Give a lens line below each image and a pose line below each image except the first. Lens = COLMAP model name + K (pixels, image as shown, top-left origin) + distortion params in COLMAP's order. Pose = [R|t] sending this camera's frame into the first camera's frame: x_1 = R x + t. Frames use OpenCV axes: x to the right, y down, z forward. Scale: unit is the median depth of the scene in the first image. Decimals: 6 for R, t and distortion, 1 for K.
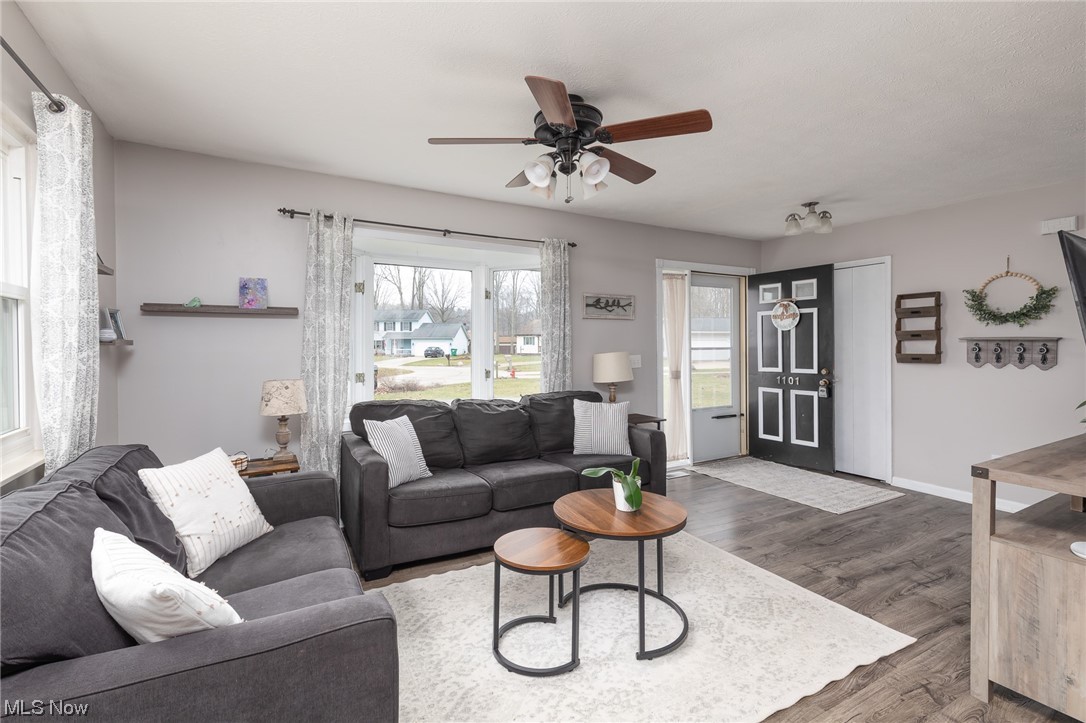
lens RADIAL K [[493.2, 0, 530.1], [0, 493.2, 349.8], [0, 0, 1]] dist [0.001016, -0.000295]
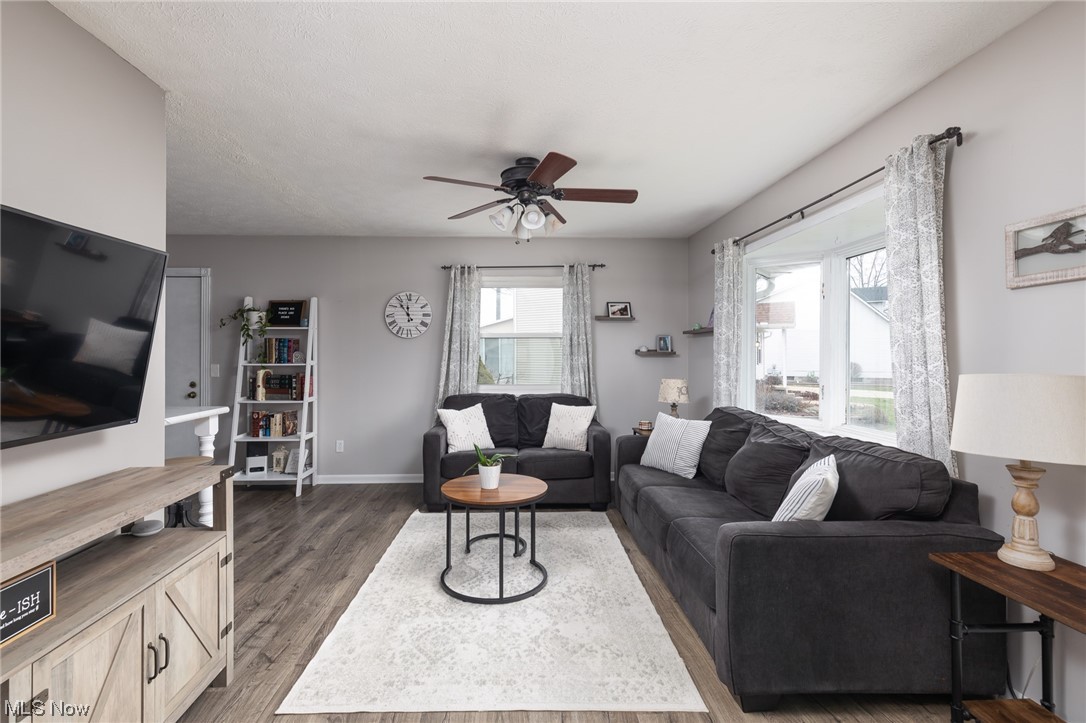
lens RADIAL K [[493.2, 0, 530.1], [0, 493.2, 349.8], [0, 0, 1]] dist [0.001016, -0.000295]
pose [[-0.443014, -0.009071, -0.896469, 1.105249], [-0.013563, 0.999902, -0.003415, -0.013415], [0.896412, 0.010646, -0.443094, 1.435593]]
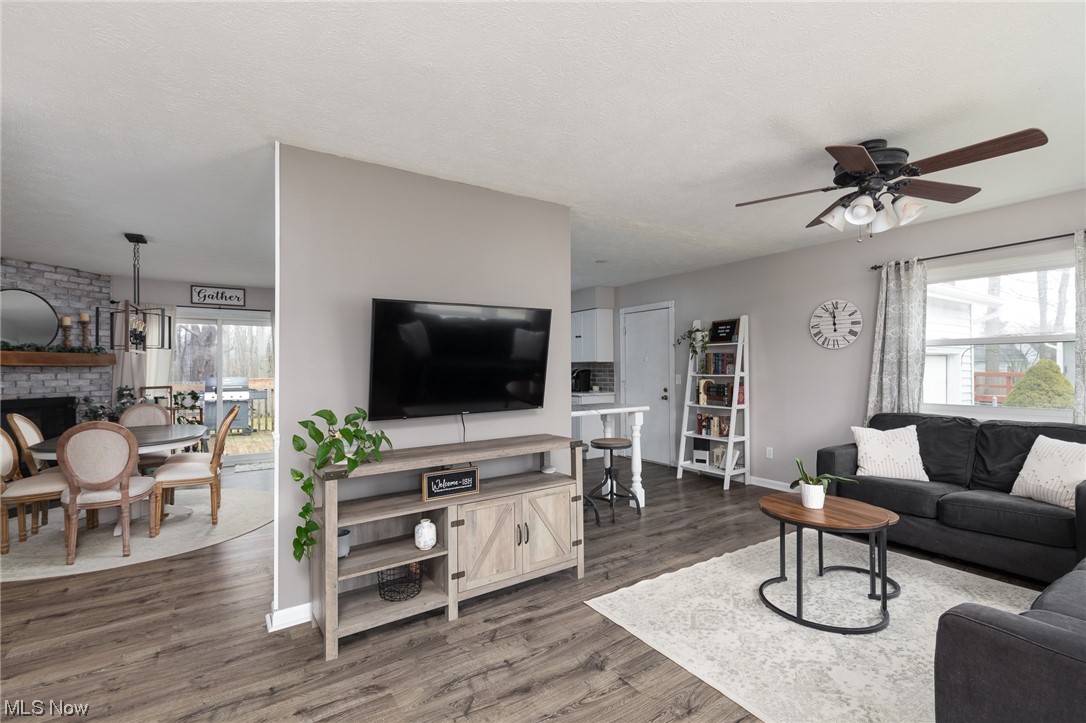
lens RADIAL K [[487.3, 0, 543.0], [0, 487.3, 361.5], [0, 0, 1]] dist [0.001569, 0.000505]
pose [[-0.995600, 0.005363, -0.093556, 0.829443], [0.004988, 0.999979, 0.004243, -0.025813], [0.093577, 0.003757, -0.995605, 1.844173]]
